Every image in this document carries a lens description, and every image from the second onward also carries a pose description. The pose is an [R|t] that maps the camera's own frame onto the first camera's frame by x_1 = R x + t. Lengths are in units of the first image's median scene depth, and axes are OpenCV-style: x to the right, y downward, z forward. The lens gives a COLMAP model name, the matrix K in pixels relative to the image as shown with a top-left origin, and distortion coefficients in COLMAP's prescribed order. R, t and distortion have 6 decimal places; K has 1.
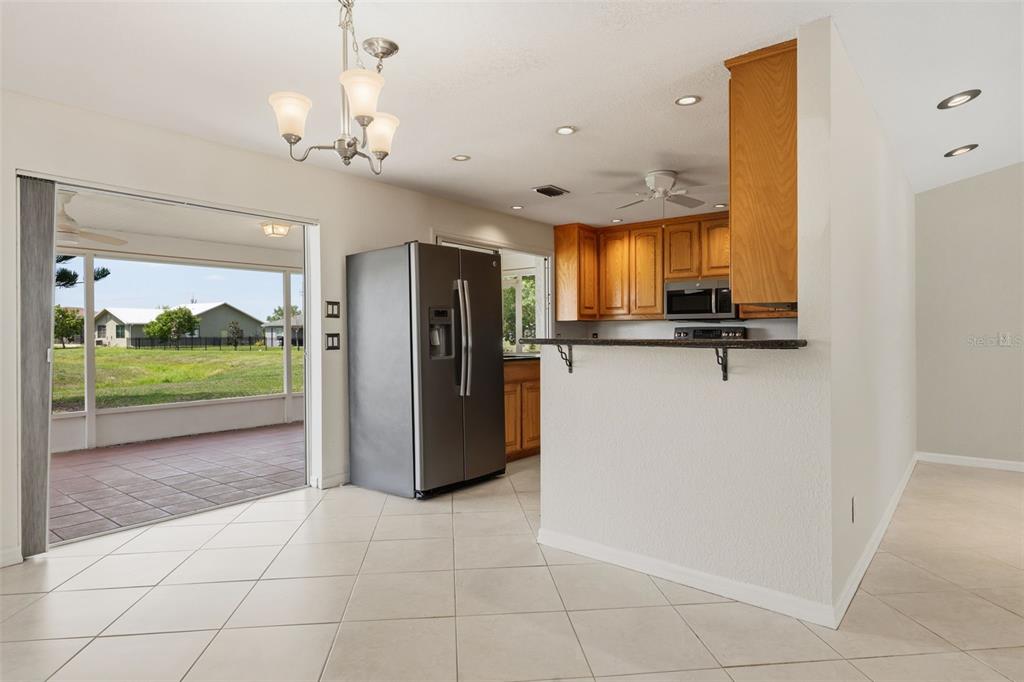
lens RADIAL K [[564.7, 0, 514.2], [0, 564.7, 327.4], [0, 0, 1]] dist [-0.016246, 0.000341]
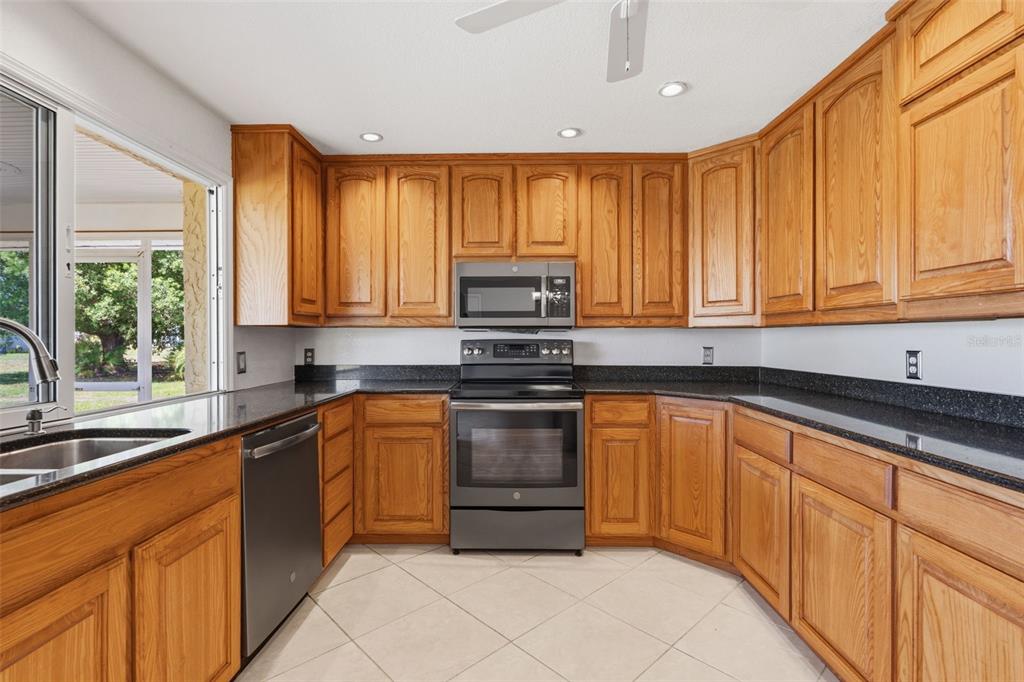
lens RADIAL K [[487.7, 0, 520.4], [0, 487.7, 345.3], [0, 0, 1]] dist [-0.017368, -0.000115]
pose [[0.796185, -0.004521, 0.605036, 0.017703], [-0.009726, 0.999747, 0.020270, -0.005306], [-0.604975, -0.022023, 0.795940, 0.551901]]
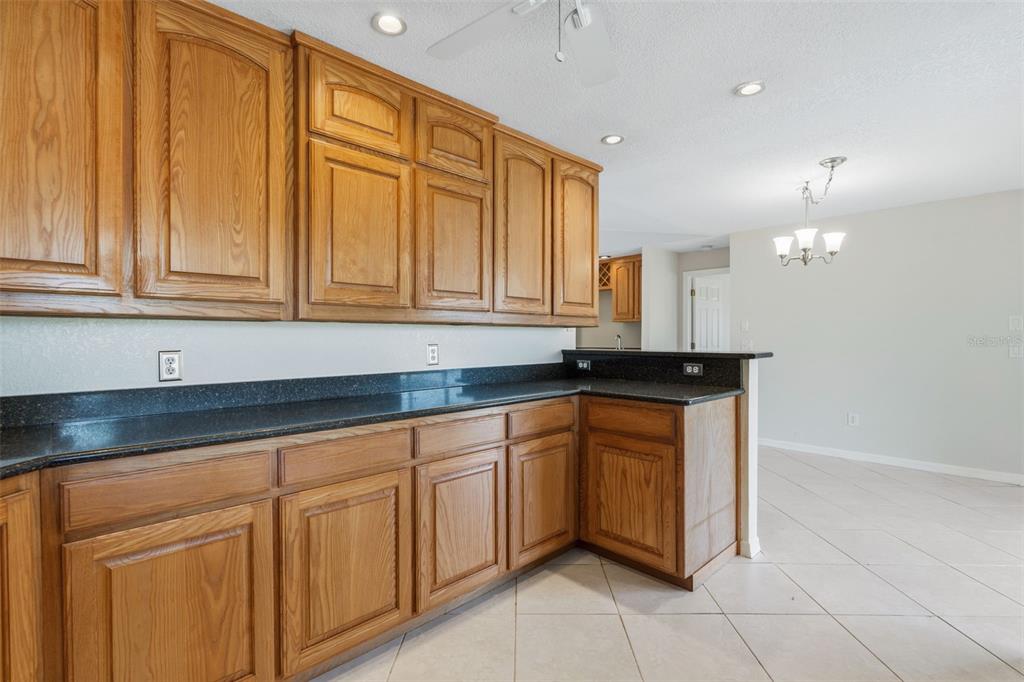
lens RADIAL K [[465.1, 0, 510.6], [0, 465.1, 339.1], [0, 0, 1]] dist [-0.008074, -0.001100]
pose [[-0.987262, 0.004330, 0.159043, 0.171600], [0.003548, 0.999980, -0.005202, -0.002148], [-0.159062, -0.004571, -0.987258, 0.891750]]
